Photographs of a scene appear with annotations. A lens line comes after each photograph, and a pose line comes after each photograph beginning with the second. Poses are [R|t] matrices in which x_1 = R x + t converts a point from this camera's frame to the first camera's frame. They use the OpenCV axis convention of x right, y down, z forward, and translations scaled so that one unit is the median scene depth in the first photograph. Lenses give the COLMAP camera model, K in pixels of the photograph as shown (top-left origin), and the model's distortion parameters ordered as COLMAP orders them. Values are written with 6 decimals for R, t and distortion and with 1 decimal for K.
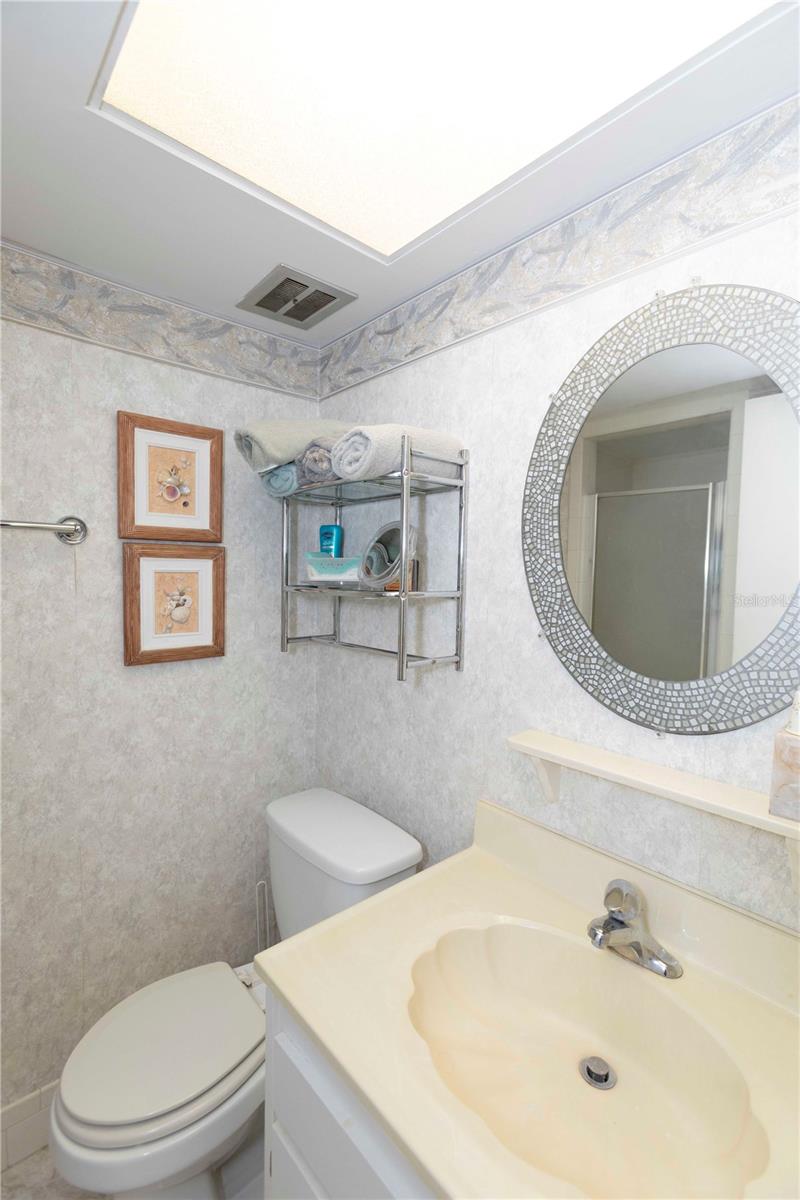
lens RADIAL K [[537.9, 0, 401.5], [0, 537.9, 598.0], [0, 0, 1]] dist [0.005355, 0.001430]
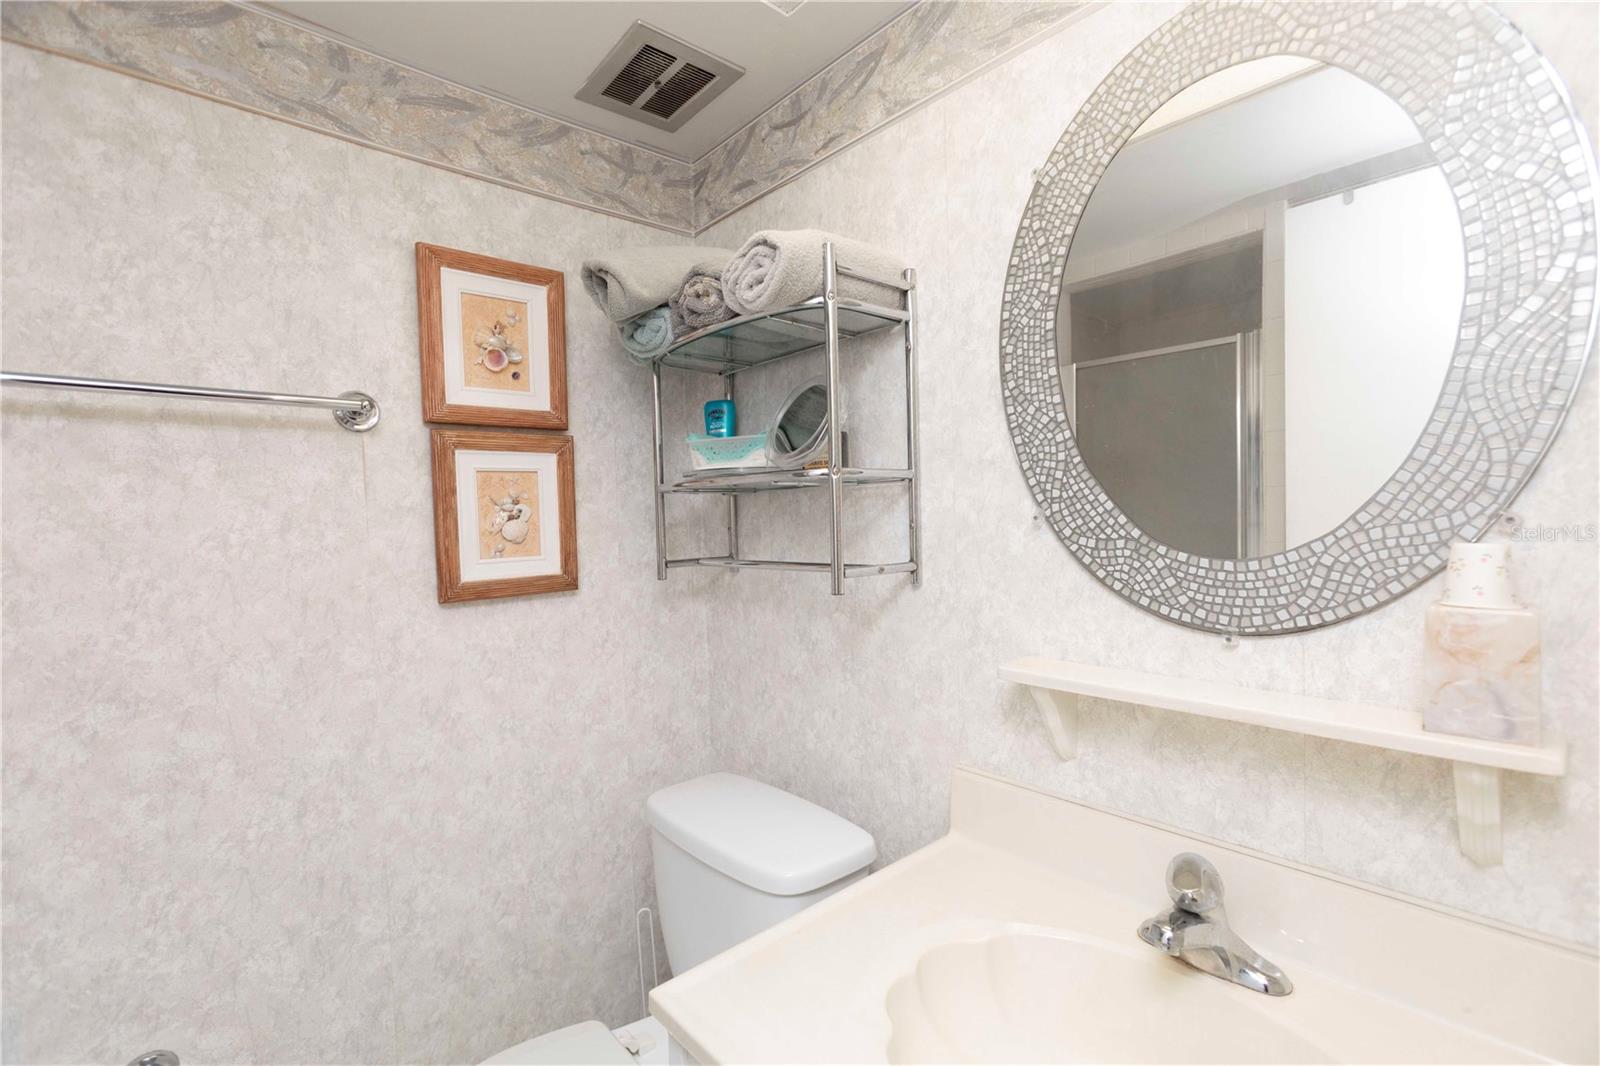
lens RADIAL K [[717.2, 0, 797.8], [0, 717.2, 541.1], [0, 0, 1]] dist [0.005355, 0.001430]
pose [[0.998921, -0.046187, -0.004775, -0.039907], [0.046098, 0.998786, -0.017360, 0.089106], [0.005571, 0.017121, 0.999838, 0.067233]]
